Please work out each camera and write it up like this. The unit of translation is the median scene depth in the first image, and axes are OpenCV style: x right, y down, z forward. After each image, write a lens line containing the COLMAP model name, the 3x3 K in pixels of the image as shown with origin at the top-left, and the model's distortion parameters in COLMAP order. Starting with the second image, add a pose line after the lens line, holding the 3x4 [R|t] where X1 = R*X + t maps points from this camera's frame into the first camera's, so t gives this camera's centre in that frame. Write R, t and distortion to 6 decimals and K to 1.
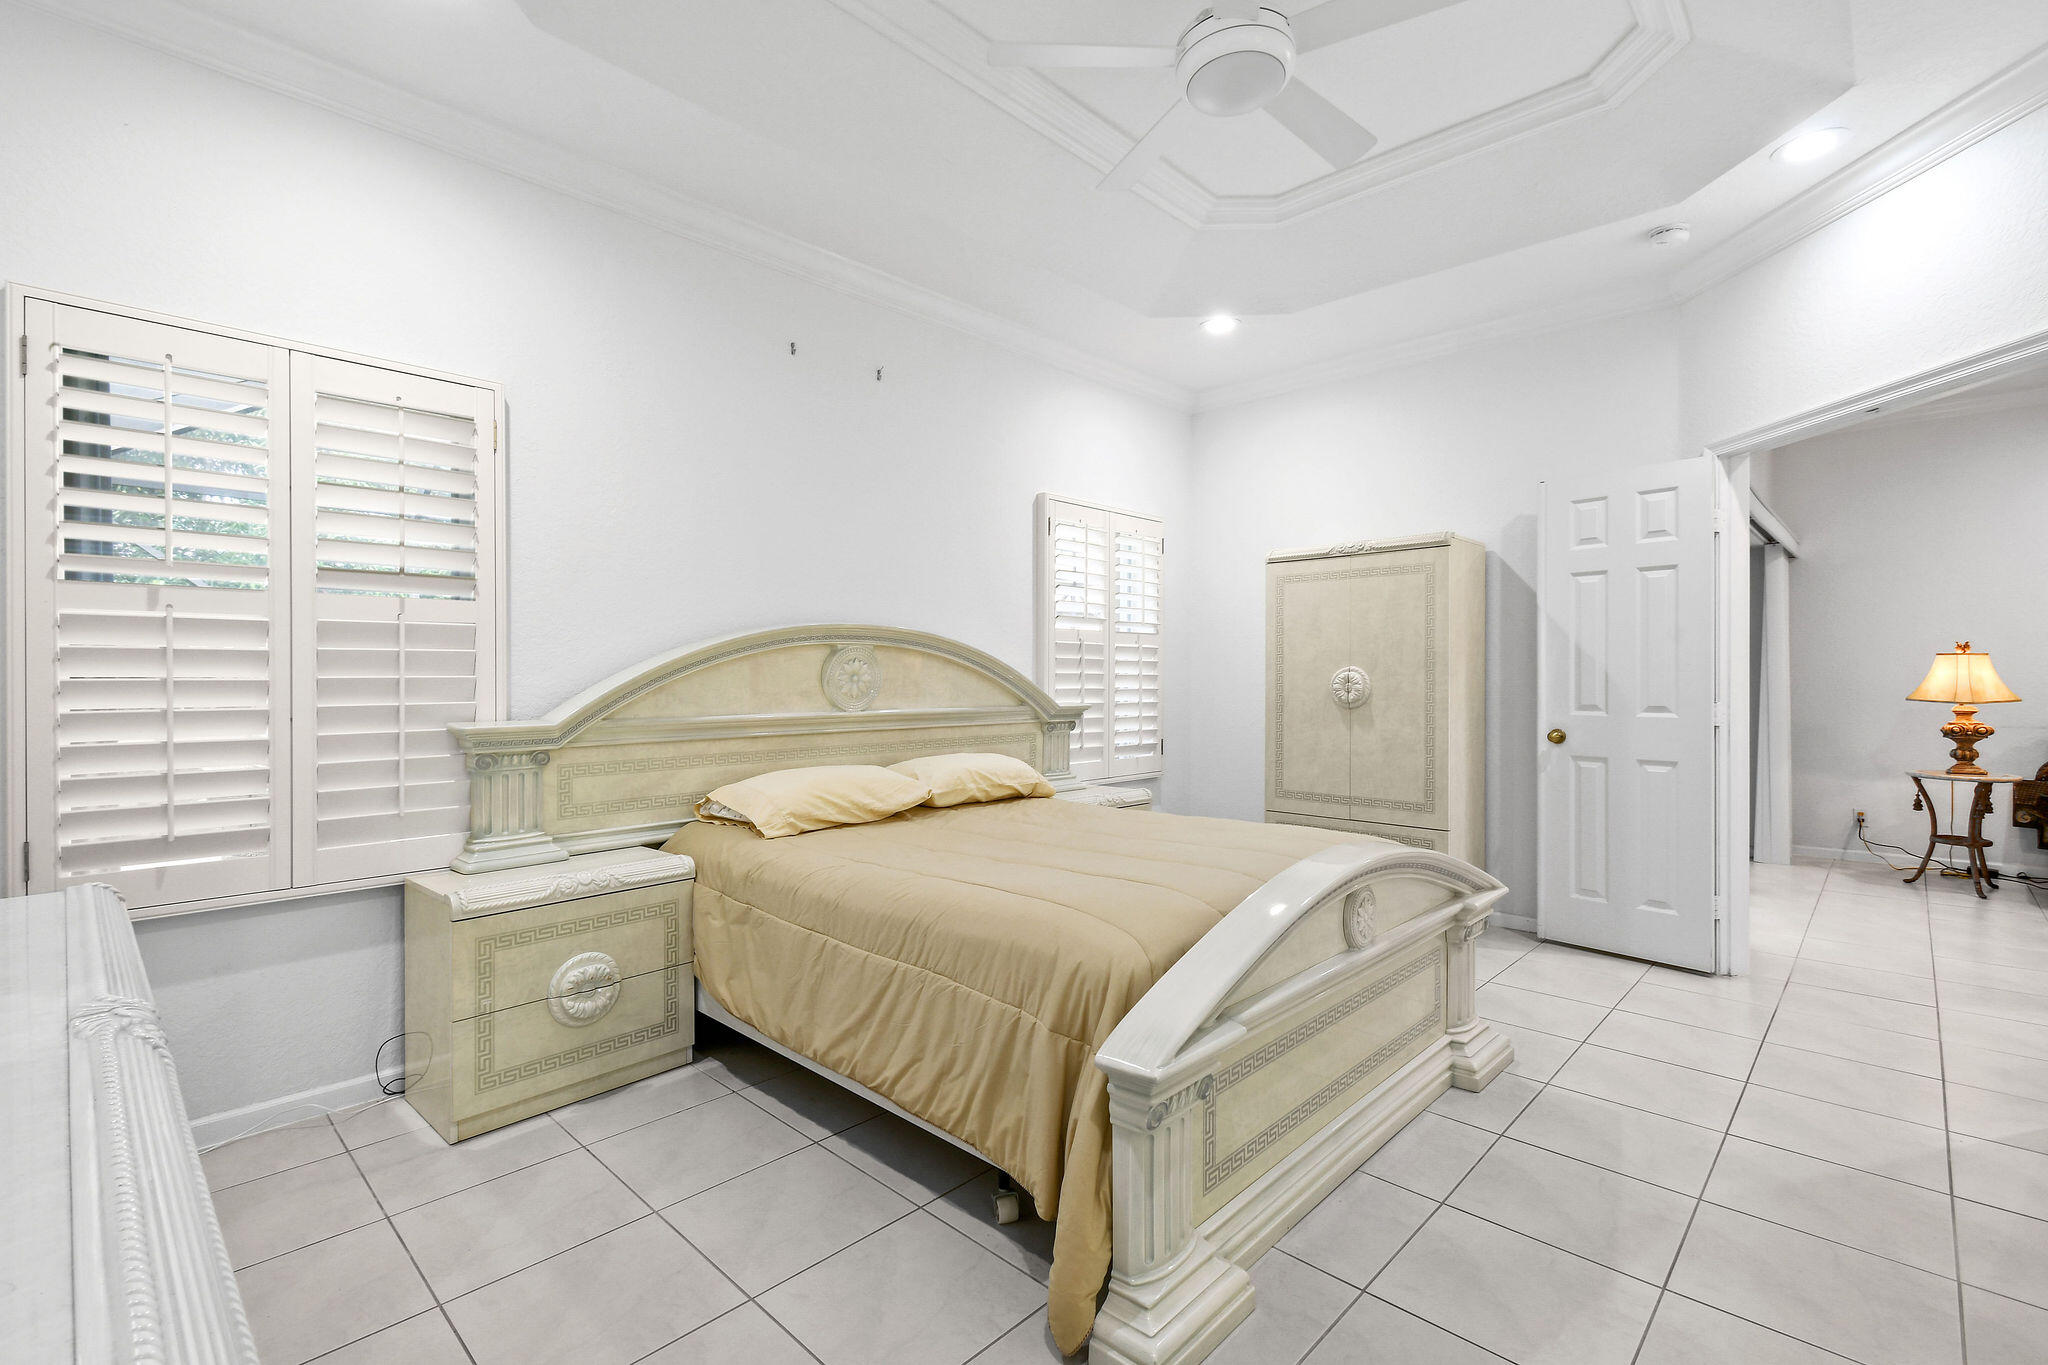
lens RADIAL K [[931.7, 0, 1018.6], [0, 931.7, 681.9], [0, 0, 1]] dist [-0.000374, -0.000248]
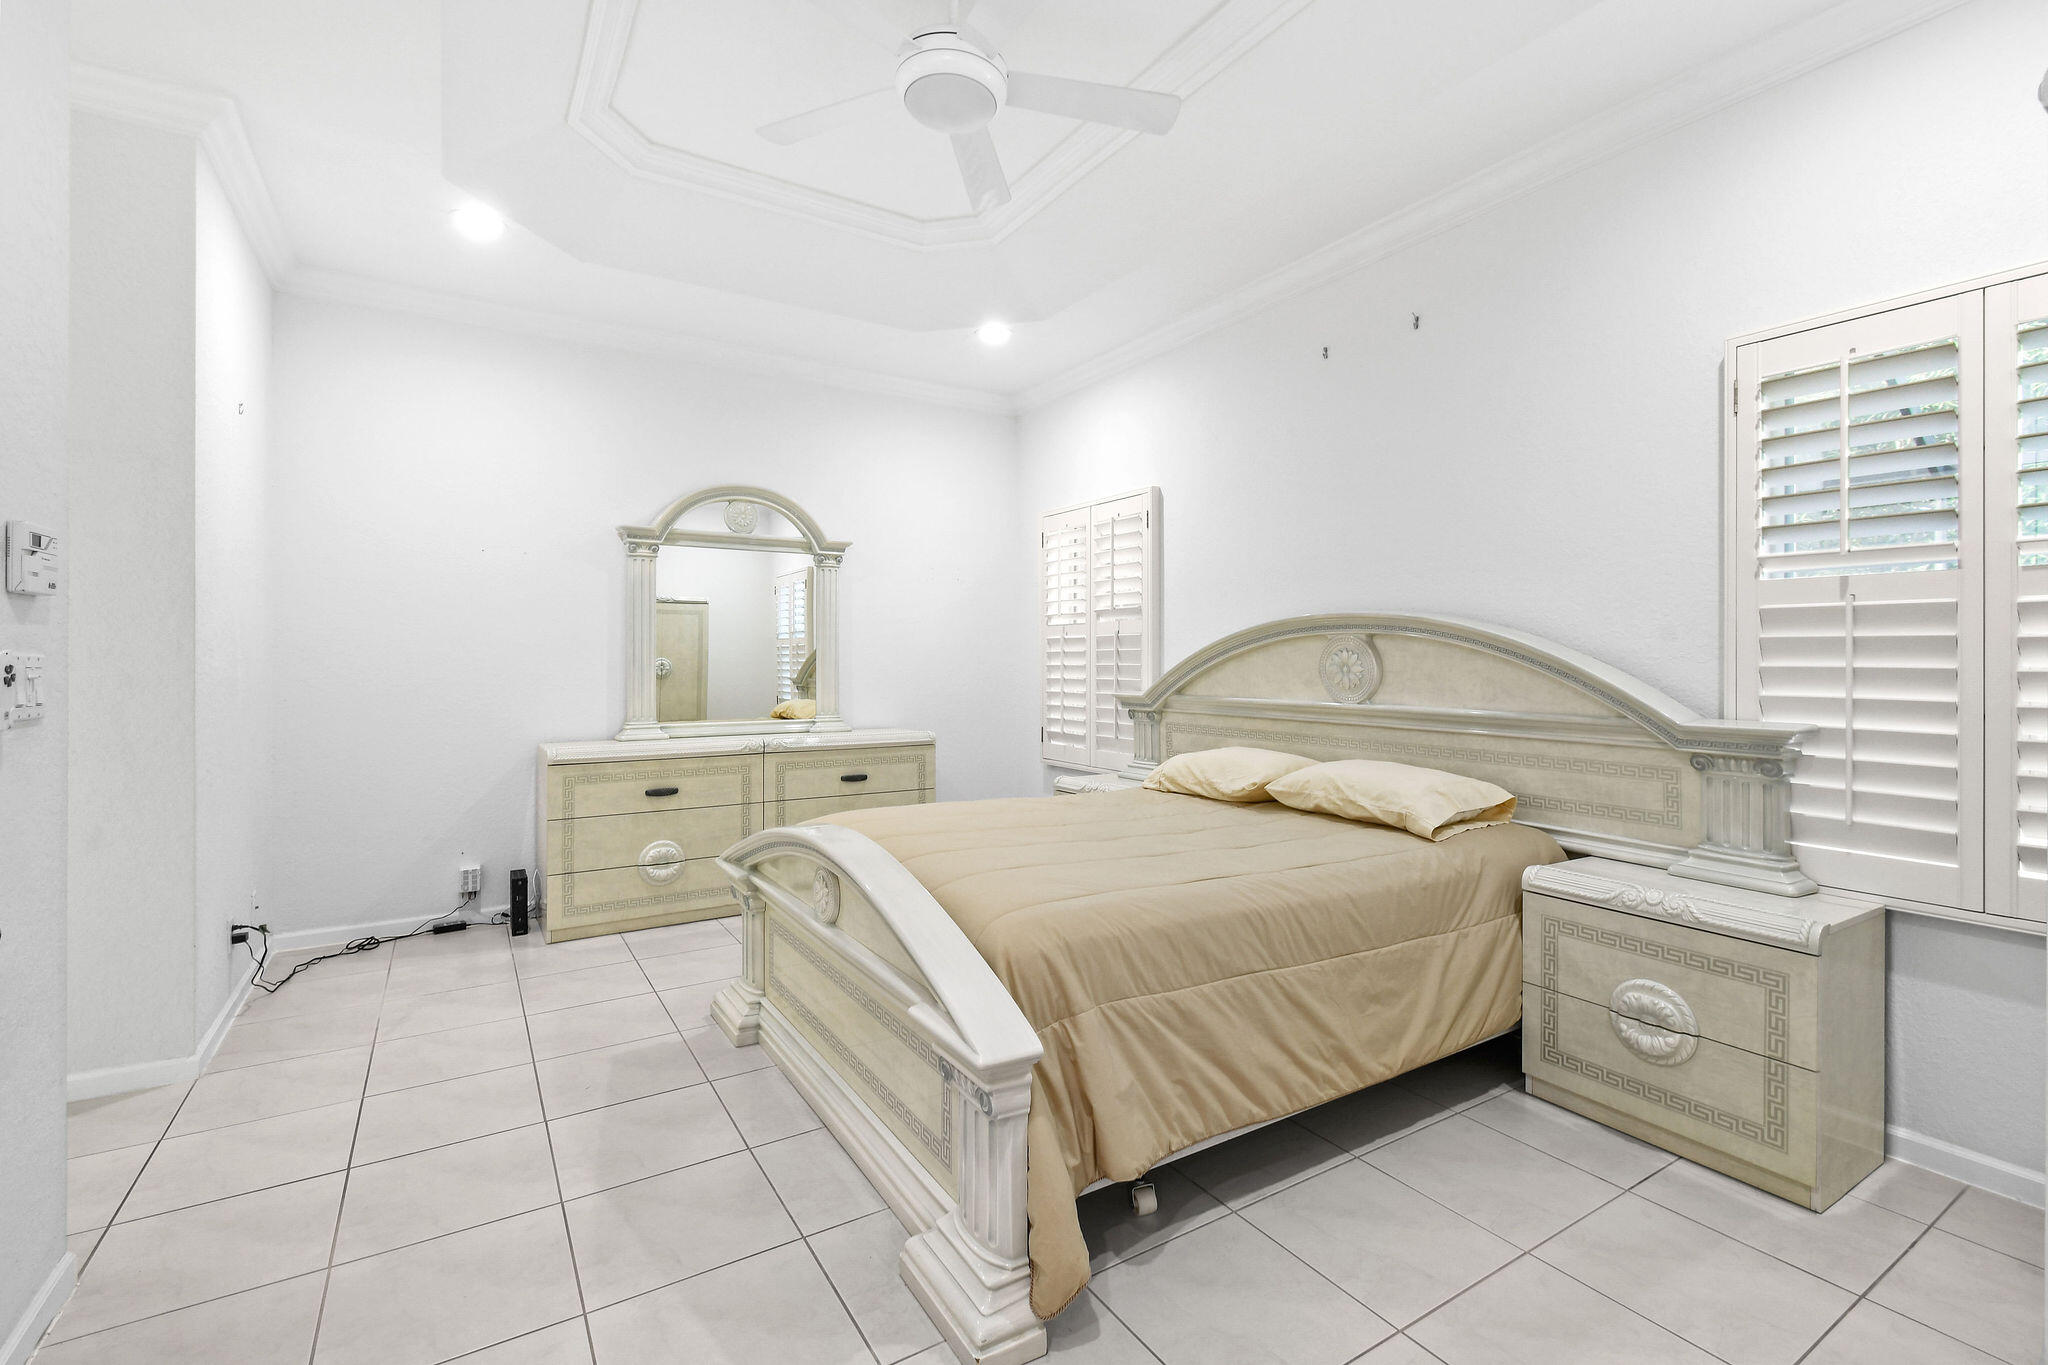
lens RADIAL K [[916.6, 0, 1019.3], [0, 916.6, 652.5], [0, 0, 1]] dist [0.002139, -0.000134]
pose [[-0.250031, -0.006164, -0.968218, 0.854840], [-0.007979, 0.999959, -0.004306, -0.014946], [0.968205, 0.006649, -0.250070, 0.942946]]
